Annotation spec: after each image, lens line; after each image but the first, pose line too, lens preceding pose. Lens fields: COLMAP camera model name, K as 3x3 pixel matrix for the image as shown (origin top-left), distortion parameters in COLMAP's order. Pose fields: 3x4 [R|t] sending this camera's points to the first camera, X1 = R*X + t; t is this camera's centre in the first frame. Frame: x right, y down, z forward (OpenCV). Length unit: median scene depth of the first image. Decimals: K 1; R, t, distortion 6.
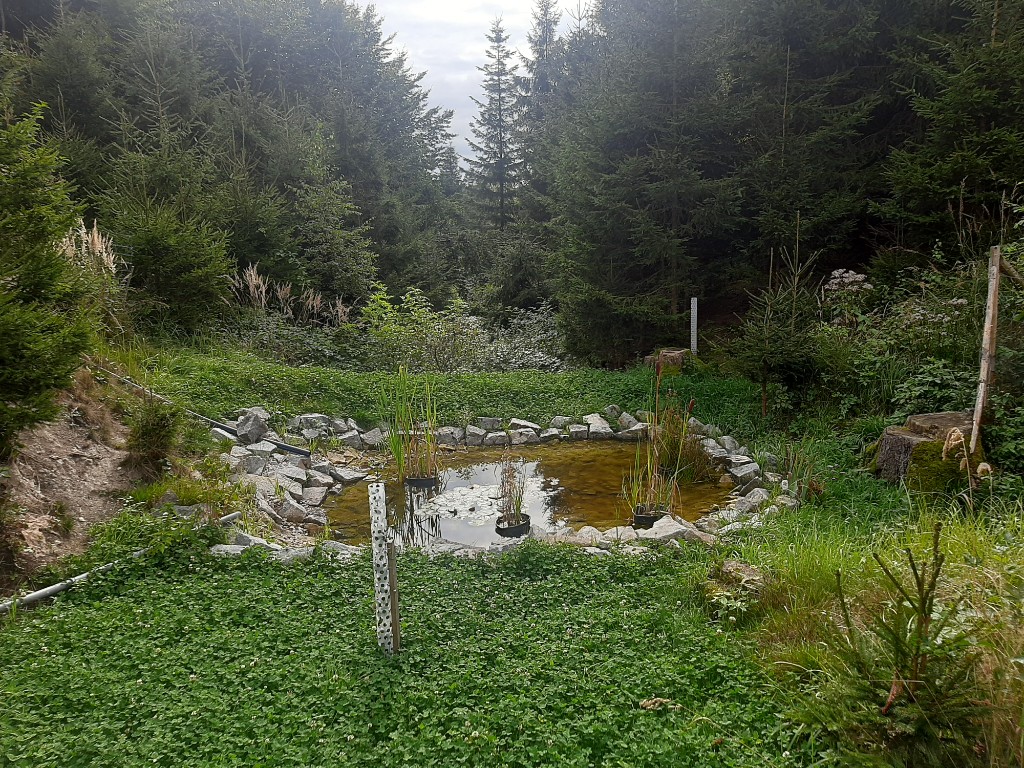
lens RADIAL K [[817.6, 0, 513.1], [0, 817.6, 384.3], [0, 0, 1]] dist [0.023078, -0.060100]
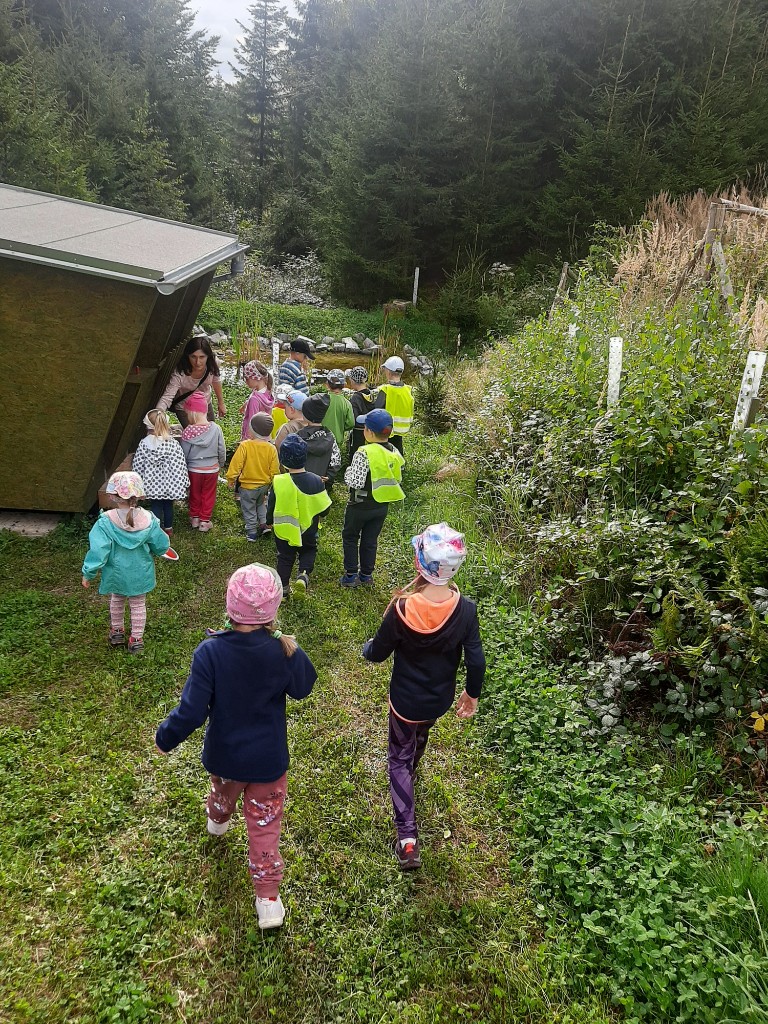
lens RADIAL K [[817.6, 0, 415.5], [0, 817.6, 504.3], [0, 0, 1]] dist [0.023078, -0.060100]
pose [[0.977809, 0.042365, 0.205171, -0.077486], [-0.085153, 0.975163, 0.204463, 0.013760], [-0.191413, -0.217397, 0.957131, -0.555168]]
